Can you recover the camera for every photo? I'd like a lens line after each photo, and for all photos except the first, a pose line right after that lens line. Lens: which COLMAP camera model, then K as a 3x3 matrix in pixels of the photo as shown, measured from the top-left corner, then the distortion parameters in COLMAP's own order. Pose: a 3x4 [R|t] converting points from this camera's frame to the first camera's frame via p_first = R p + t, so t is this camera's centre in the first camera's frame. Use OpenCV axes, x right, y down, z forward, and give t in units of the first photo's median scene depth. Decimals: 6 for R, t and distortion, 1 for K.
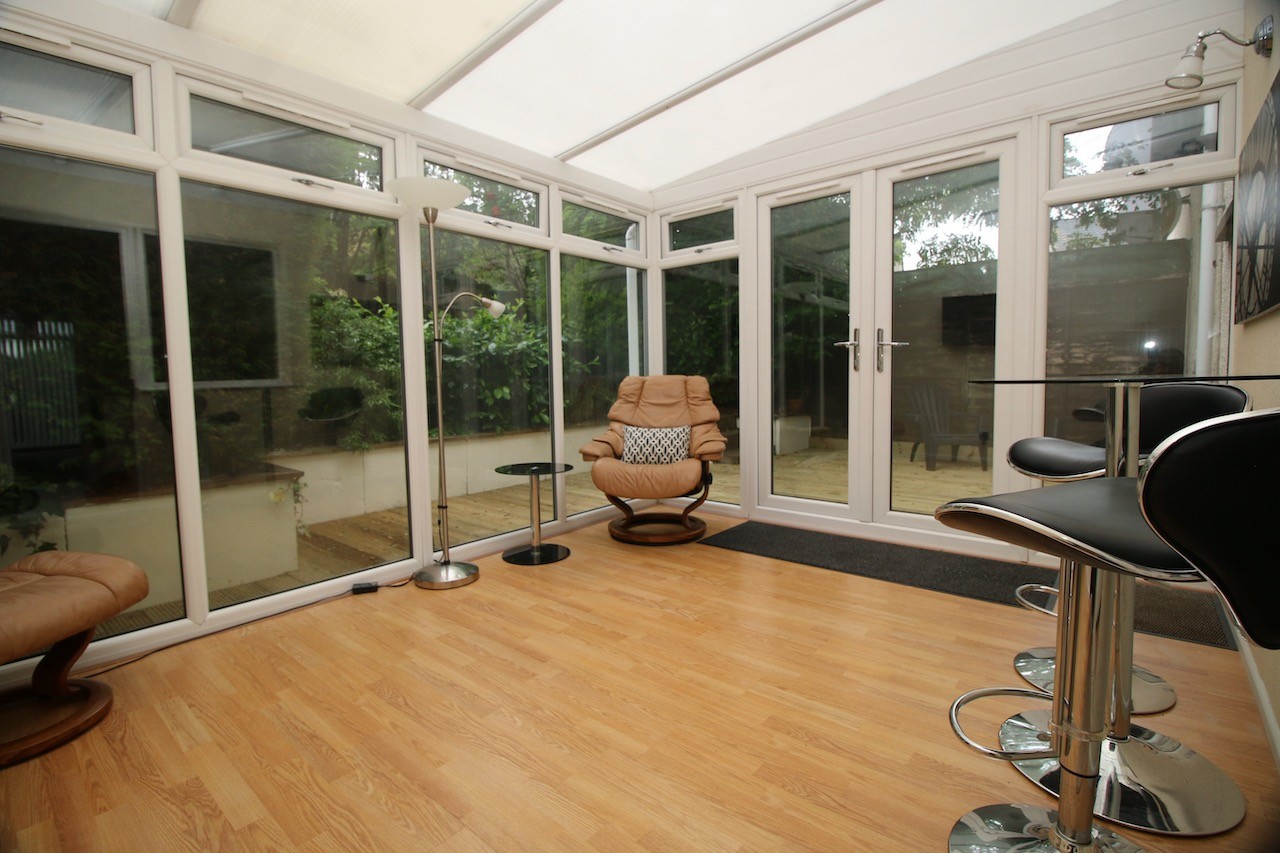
lens RADIAL K [[594.2, 0, 632.1], [0, 594.2, 419.7], [0, 0, 1]] dist [-0.009611, -0.002280]
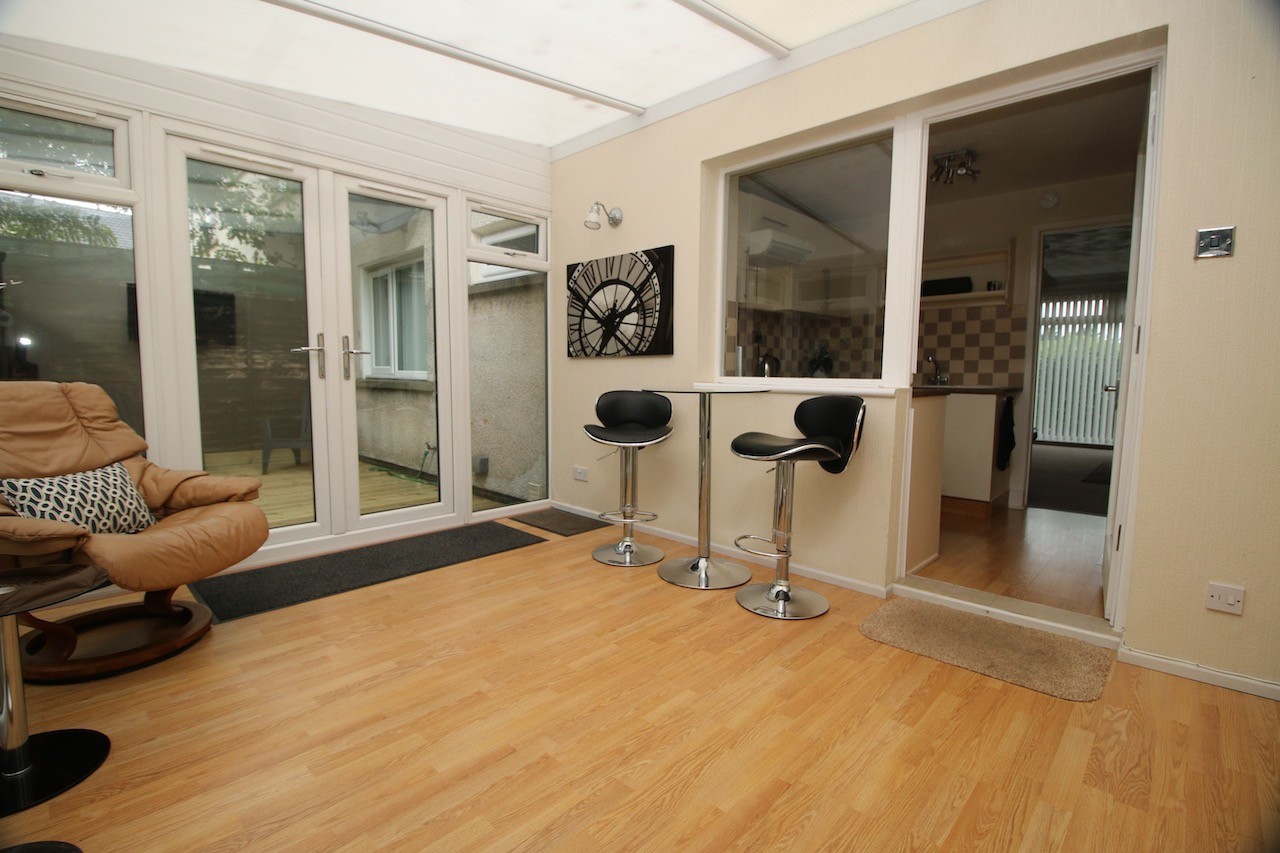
lens RADIAL K [[594.2, 0, 629.4], [0, 594.2, 423.8], [0, 0, 1]] dist [-0.009611, -0.002280]
pose [[0.054377, -0.069552, 0.996095, -0.663384], [0.062470, 0.995854, 0.066125, -0.051294], [-0.996564, 0.058631, 0.058496, 0.572922]]
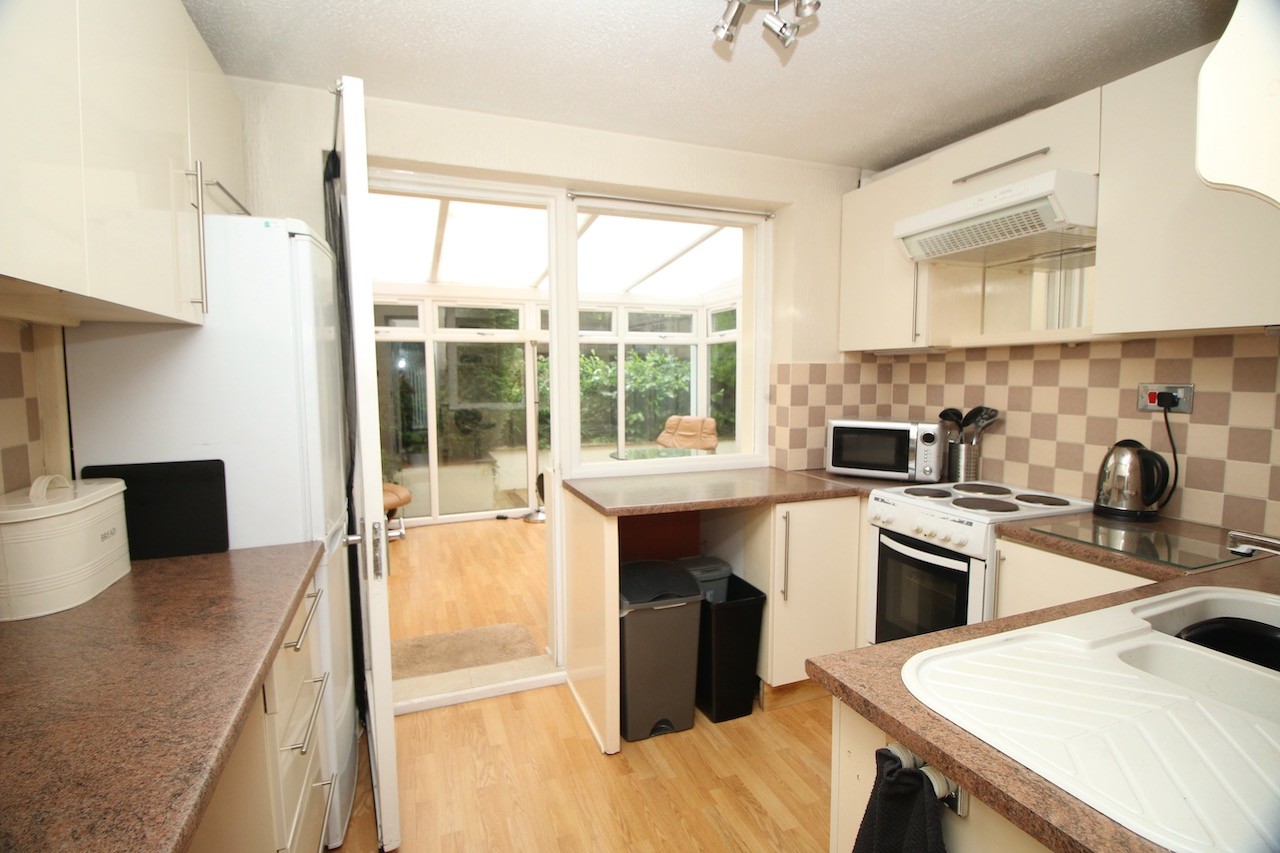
lens RADIAL K [[594.2, 0, 637.4], [0, 594.2, 427.0], [0, 0, 1]] dist [-0.009611, -0.002280]
pose [[0.882353, 0.052694, -0.467628, 0.973503], [-0.042204, 0.998568, 0.032890, -0.135325], [0.468691, -0.009285, 0.883313, -0.672887]]
